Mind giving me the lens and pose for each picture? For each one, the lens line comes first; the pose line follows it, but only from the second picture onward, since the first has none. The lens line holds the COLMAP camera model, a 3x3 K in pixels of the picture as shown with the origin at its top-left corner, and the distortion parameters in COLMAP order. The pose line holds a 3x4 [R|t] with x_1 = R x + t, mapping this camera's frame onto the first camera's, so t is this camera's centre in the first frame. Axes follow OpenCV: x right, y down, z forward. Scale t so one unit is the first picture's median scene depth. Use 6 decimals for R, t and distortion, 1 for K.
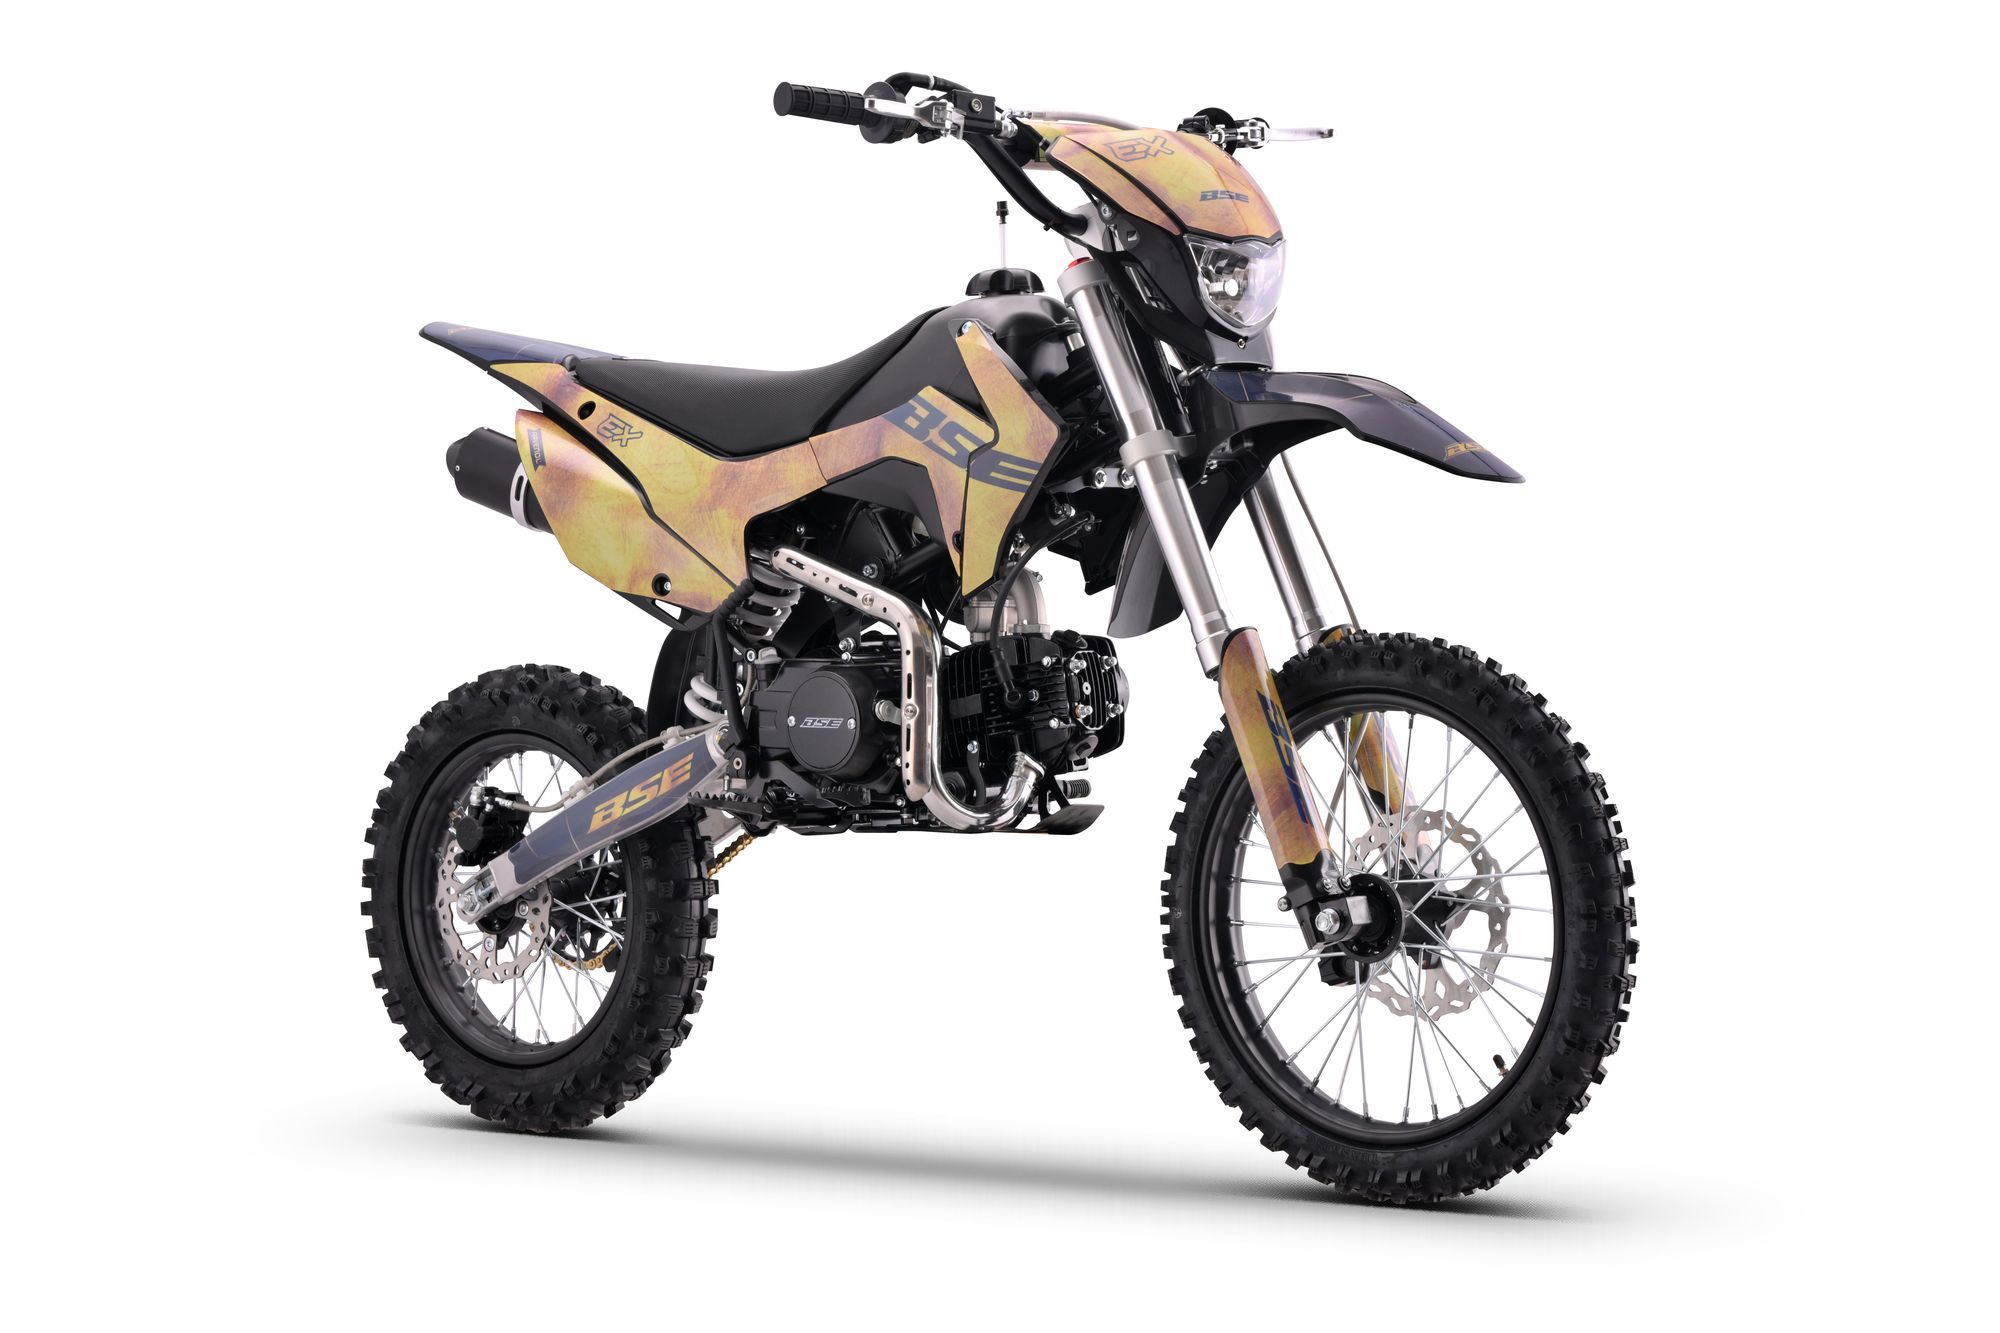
lens RADIAL K [[5587.3, 0, 1001.7], [0, 5587.3, 656.0], [0, 0, 1]] dist [0.533615, 0.000000]
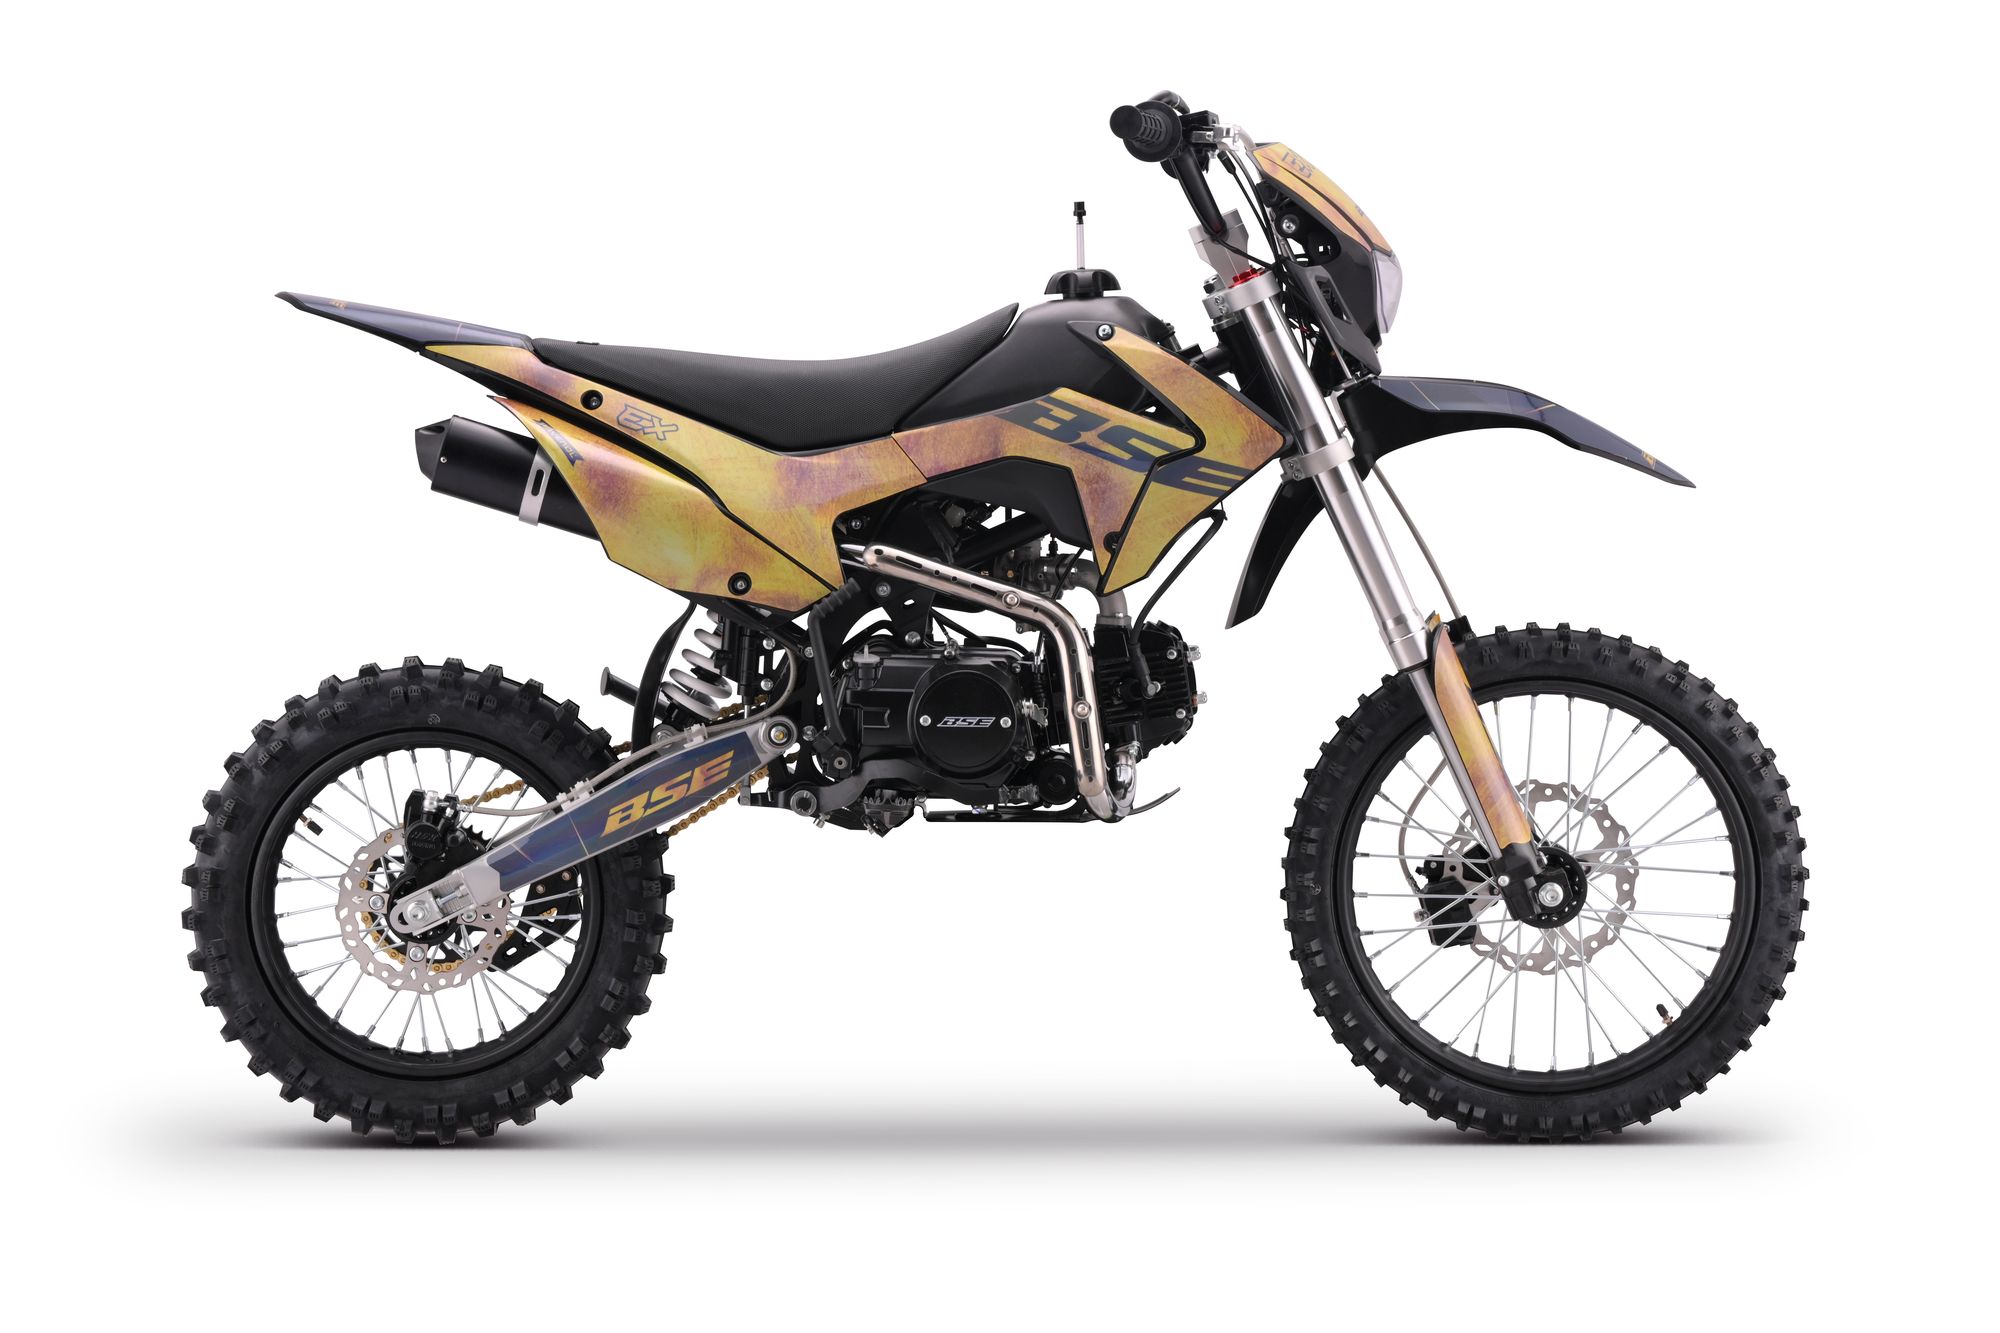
lens RADIAL K [[6016.4, 0, 1001.5], [0, 6016.4, 662.0], [0, 0, 1]] dist [0.616652, 0.000000]
pose [[0.762512, -0.045780, 0.645353, -0.725351], [0.003348, 0.997759, 0.066824, -0.071169], [-0.646966, -0.048793, 0.760956, 0.168662]]
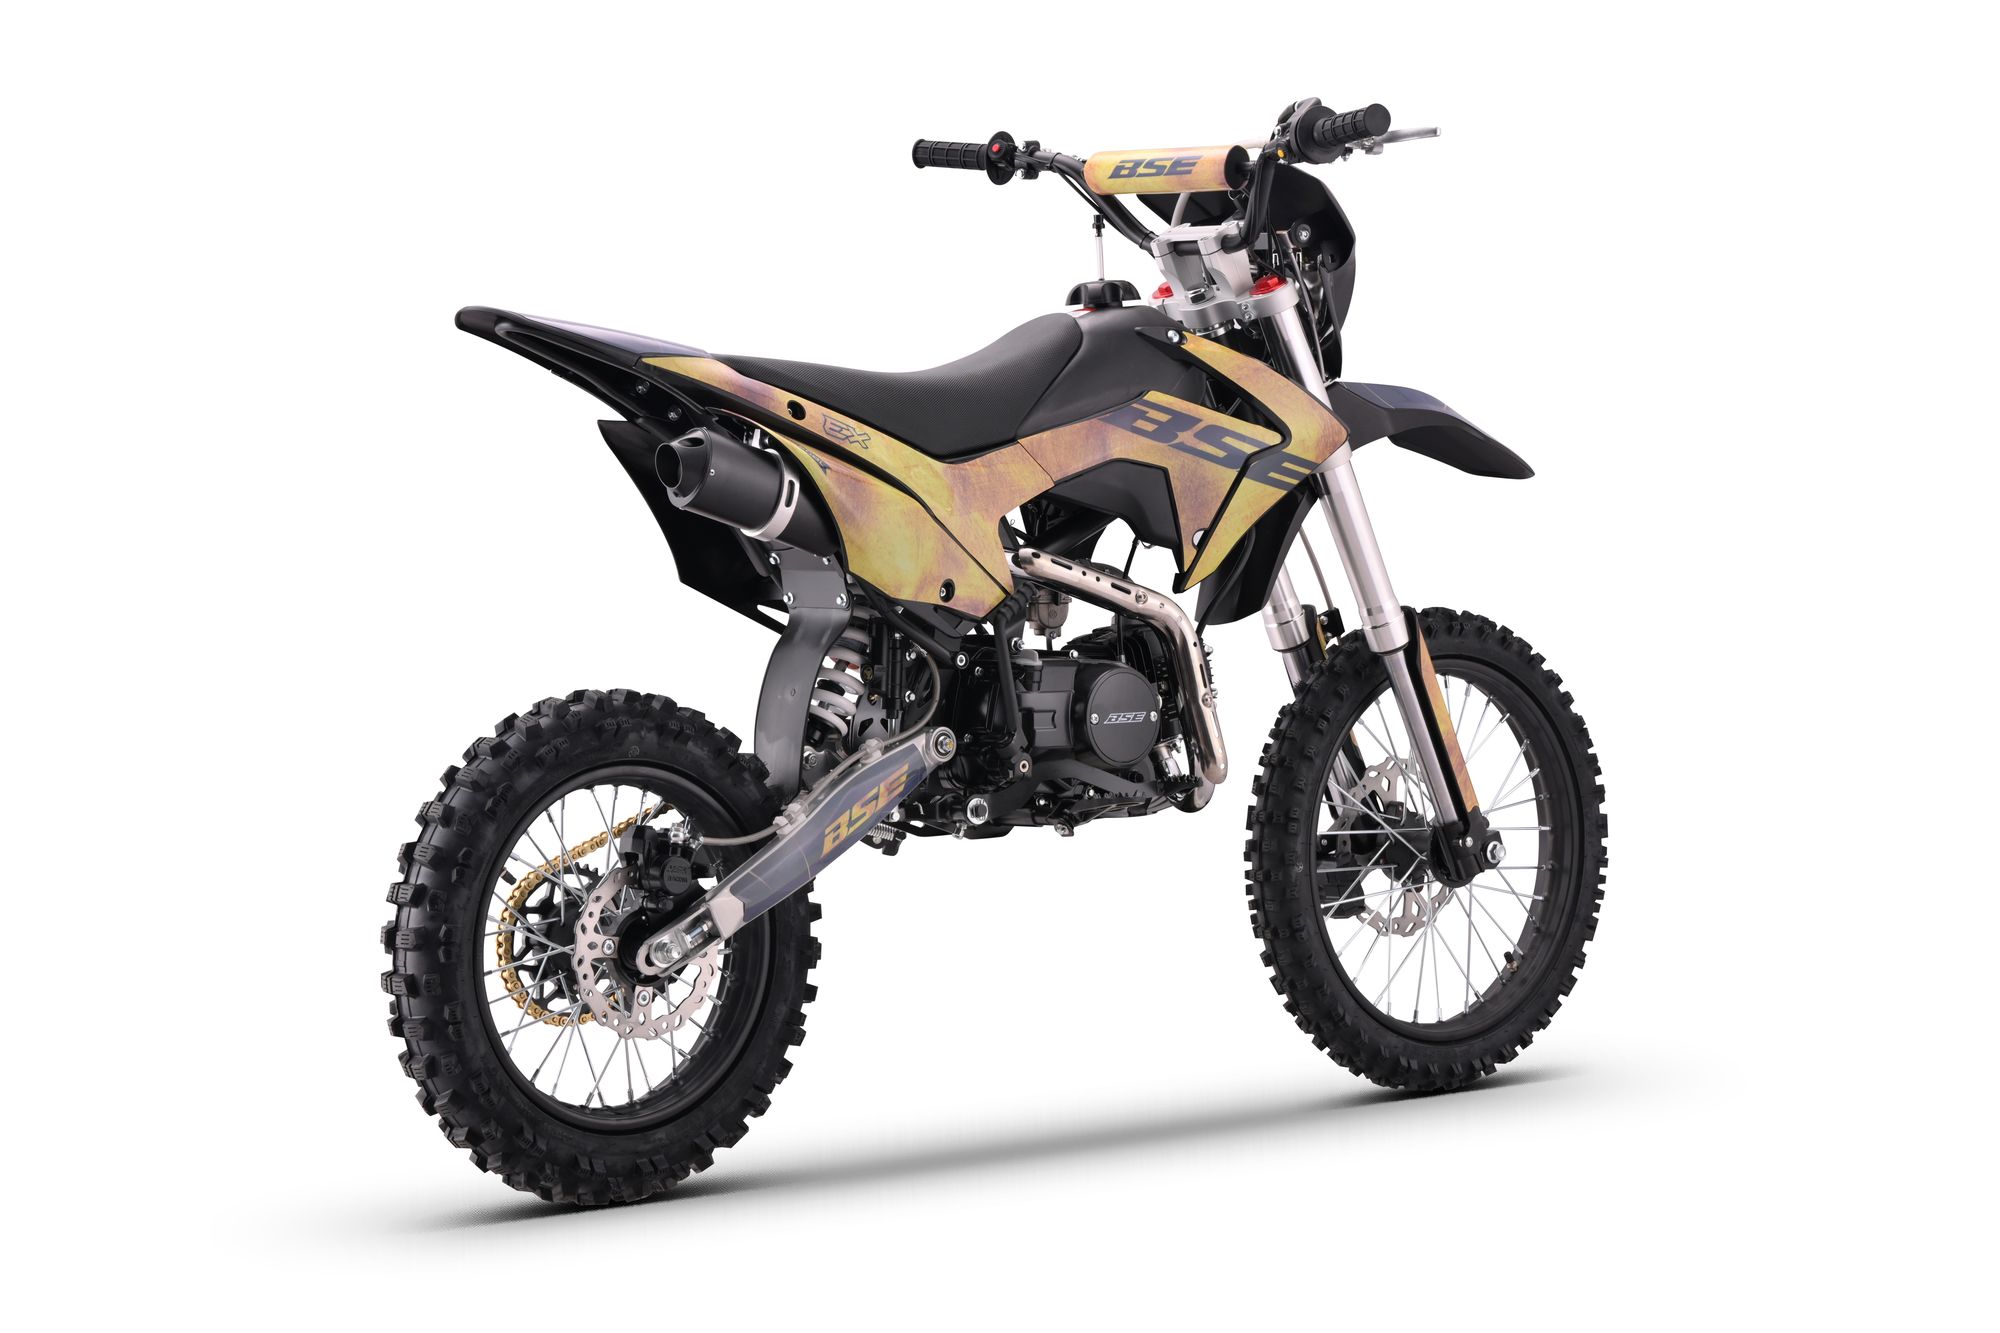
lens RADIAL K [[5587.3, 0, 992.7], [0, 5587.3, 678.6], [0, 0, 1]] dist [0.533615, 0.000000]
pose [[0.156308, -0.036730, 0.987025, -1.045009], [0.039082, 0.998756, 0.030977, -0.027882], [-0.986935, 0.033732, 0.157549, 0.858616]]
